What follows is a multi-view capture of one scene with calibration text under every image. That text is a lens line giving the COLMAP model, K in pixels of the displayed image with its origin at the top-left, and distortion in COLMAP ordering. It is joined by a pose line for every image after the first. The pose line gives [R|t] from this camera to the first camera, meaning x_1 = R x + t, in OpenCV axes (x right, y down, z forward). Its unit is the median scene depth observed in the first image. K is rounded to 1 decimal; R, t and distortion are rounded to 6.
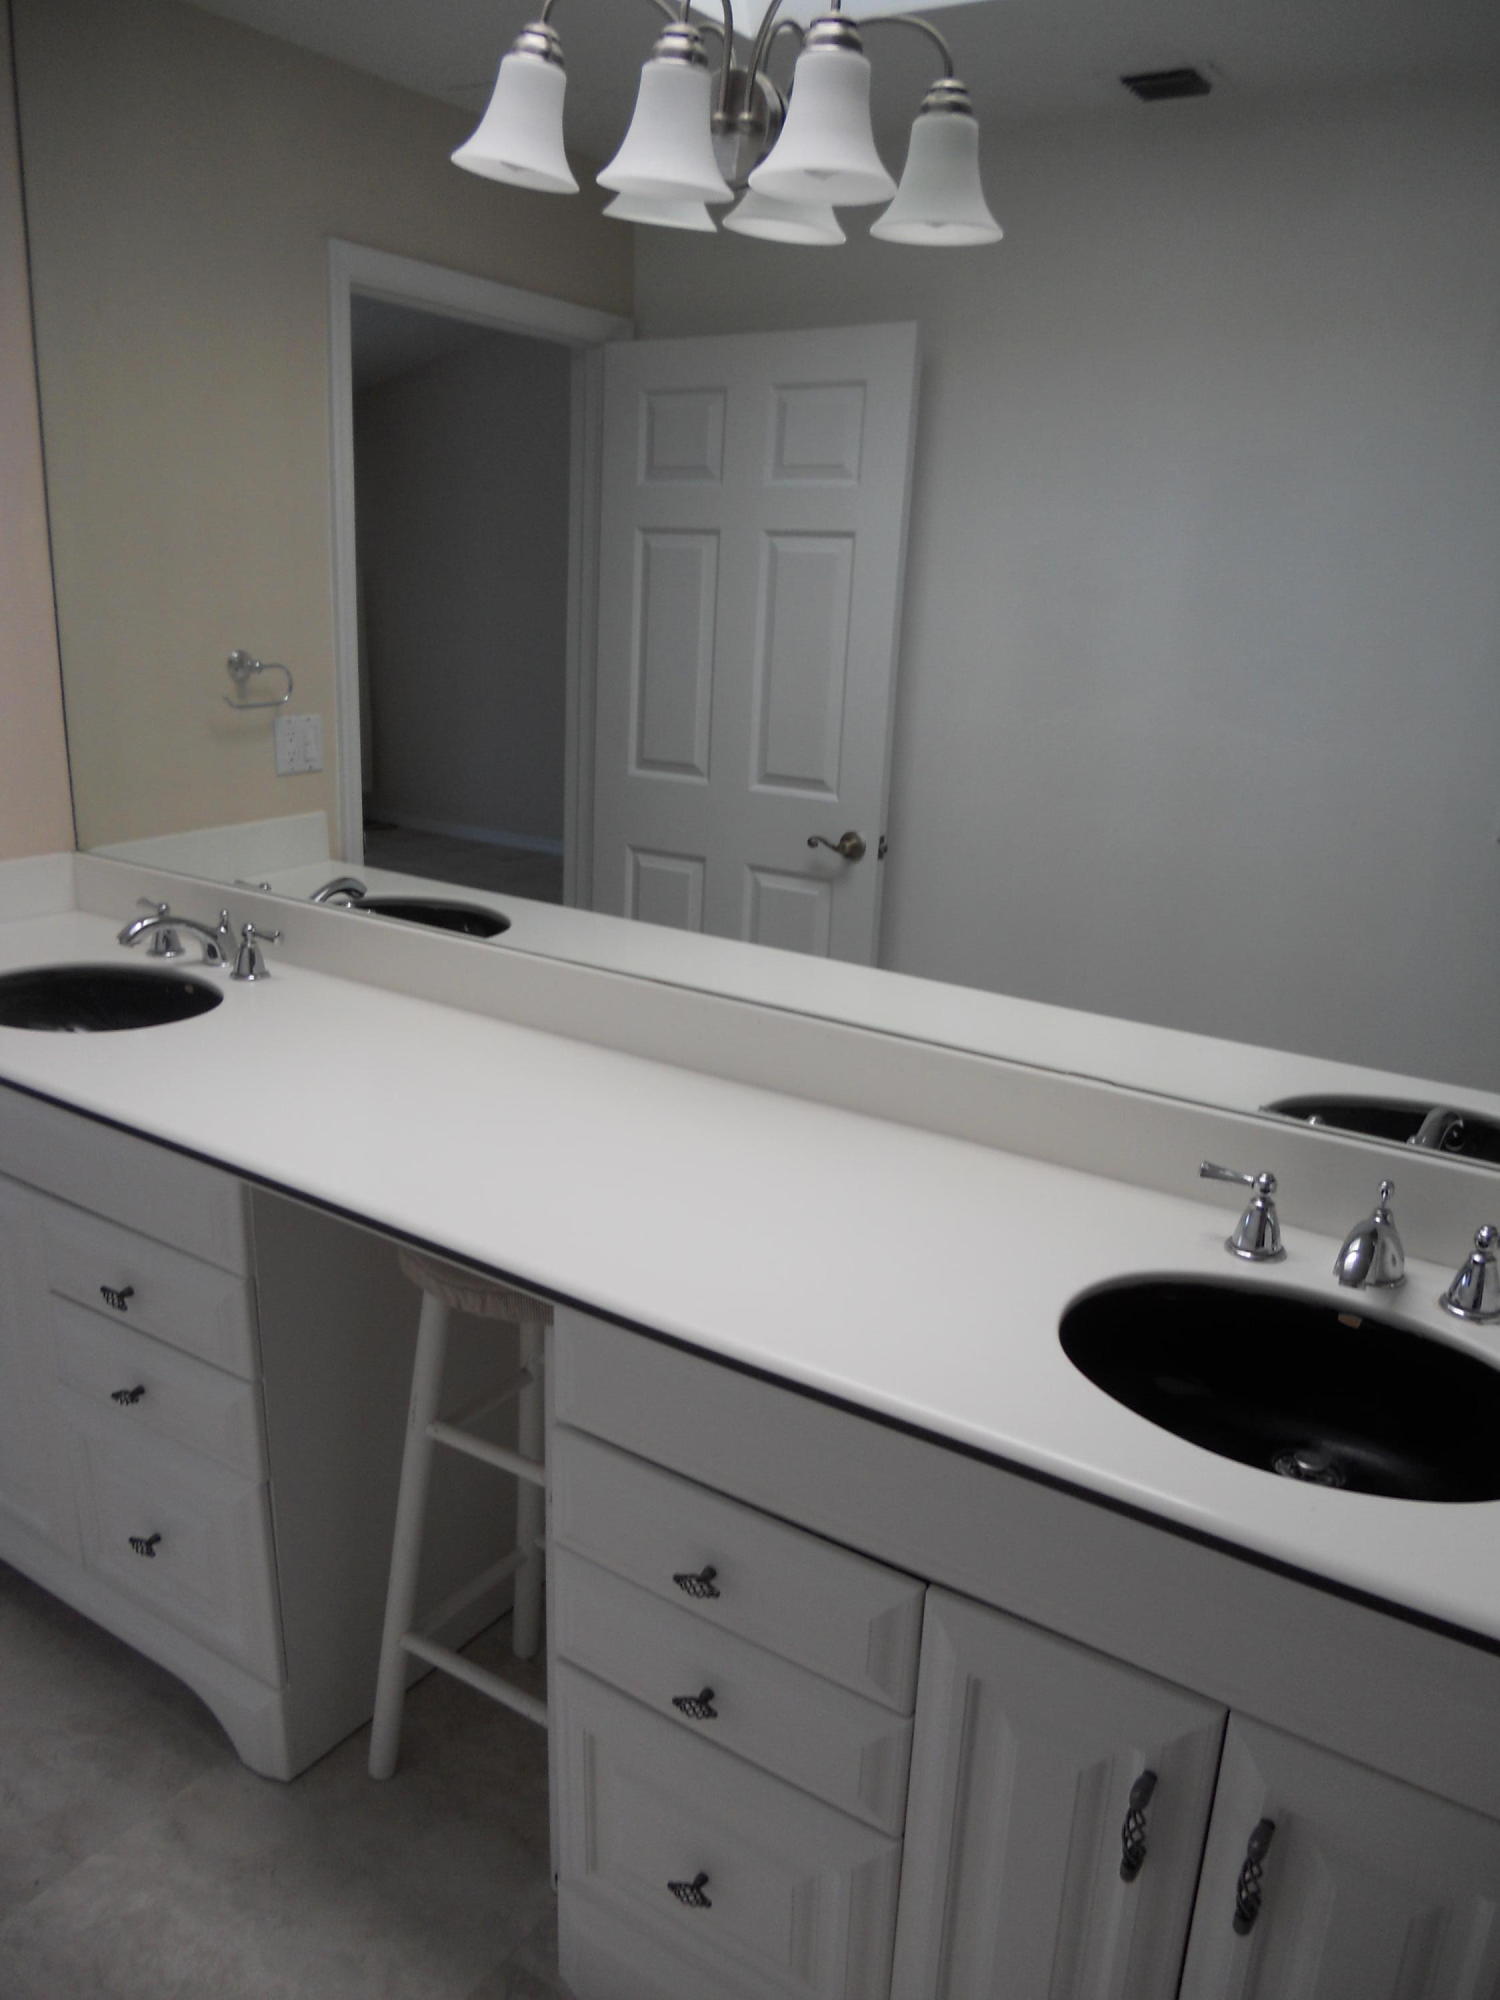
lens RADIAL K [[1510.3, 0, 743.6], [0, 1510.3, 1039.9], [0, 0, 1]] dist [-0.048810, 0.015618]
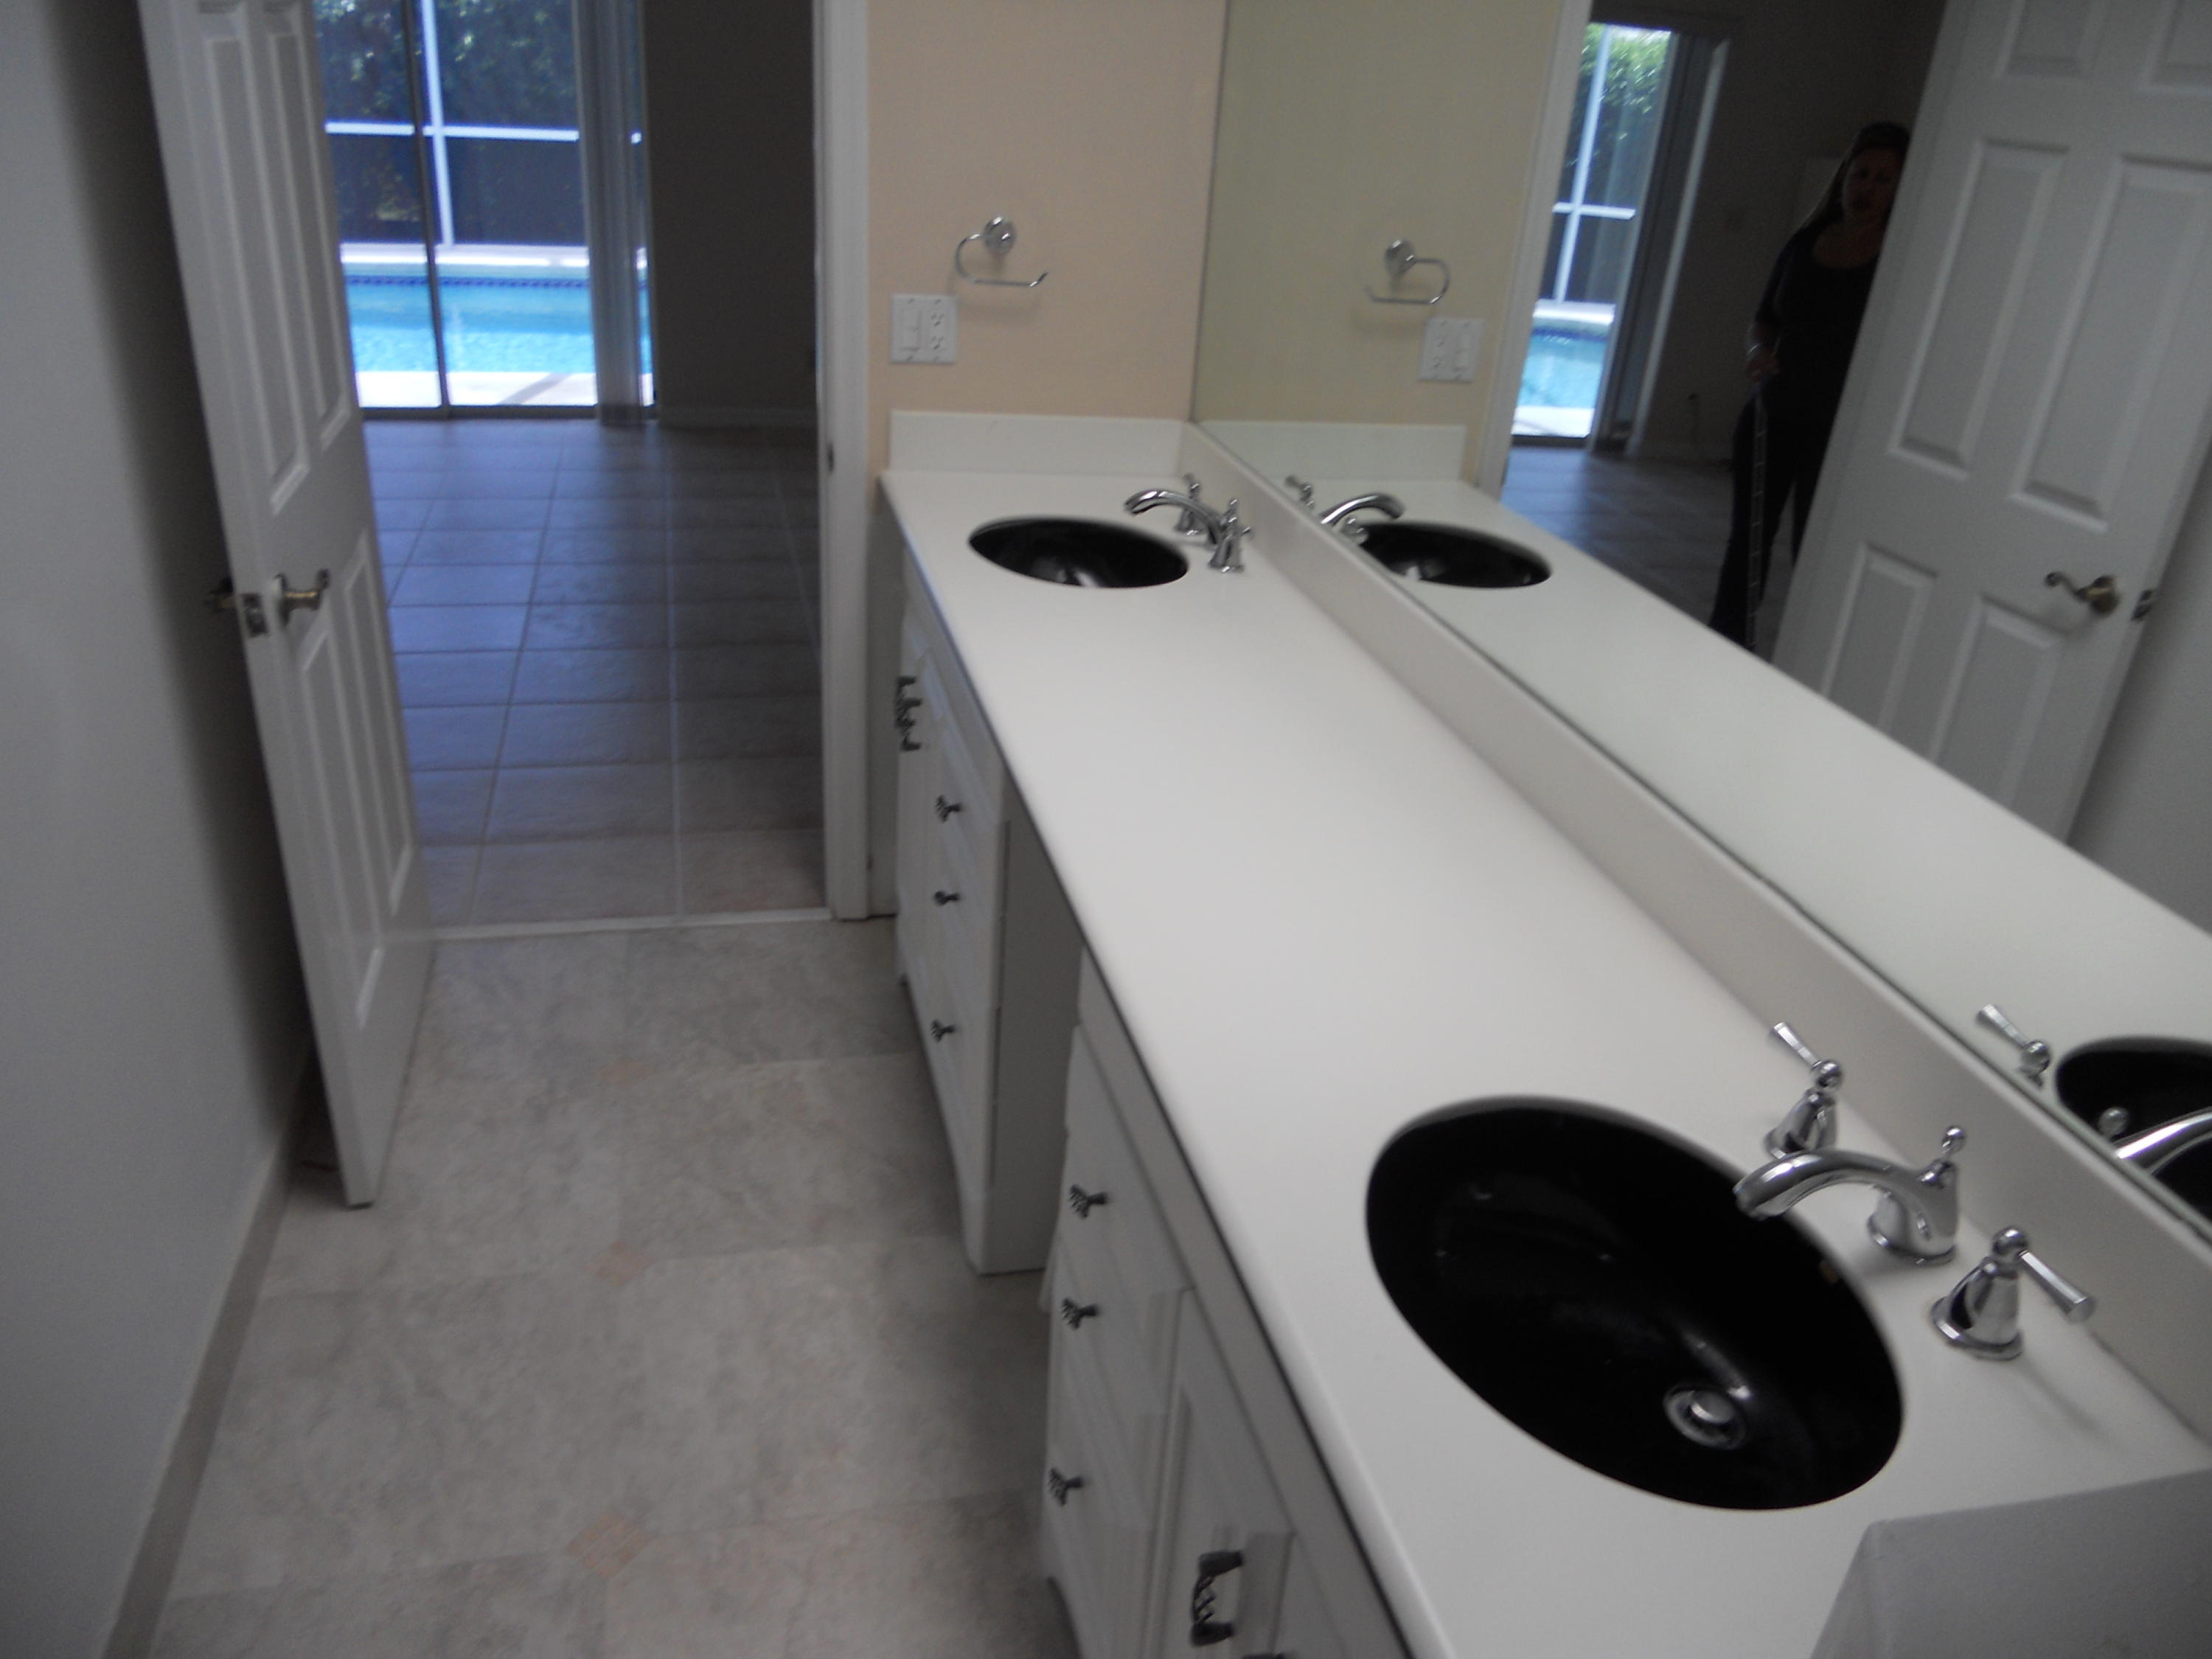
lens RADIAL K [[1670.4, 0, 1077.6], [0, 1670.4, 895.1], [0, 0, 1]] dist [-0.048810, 0.015618]
pose [[0.728543, 0.328958, -0.600843, 0.265429], [-0.252008, 0.944341, 0.211452, -0.035451], [0.636959, -0.002634, 0.770893, 0.052212]]
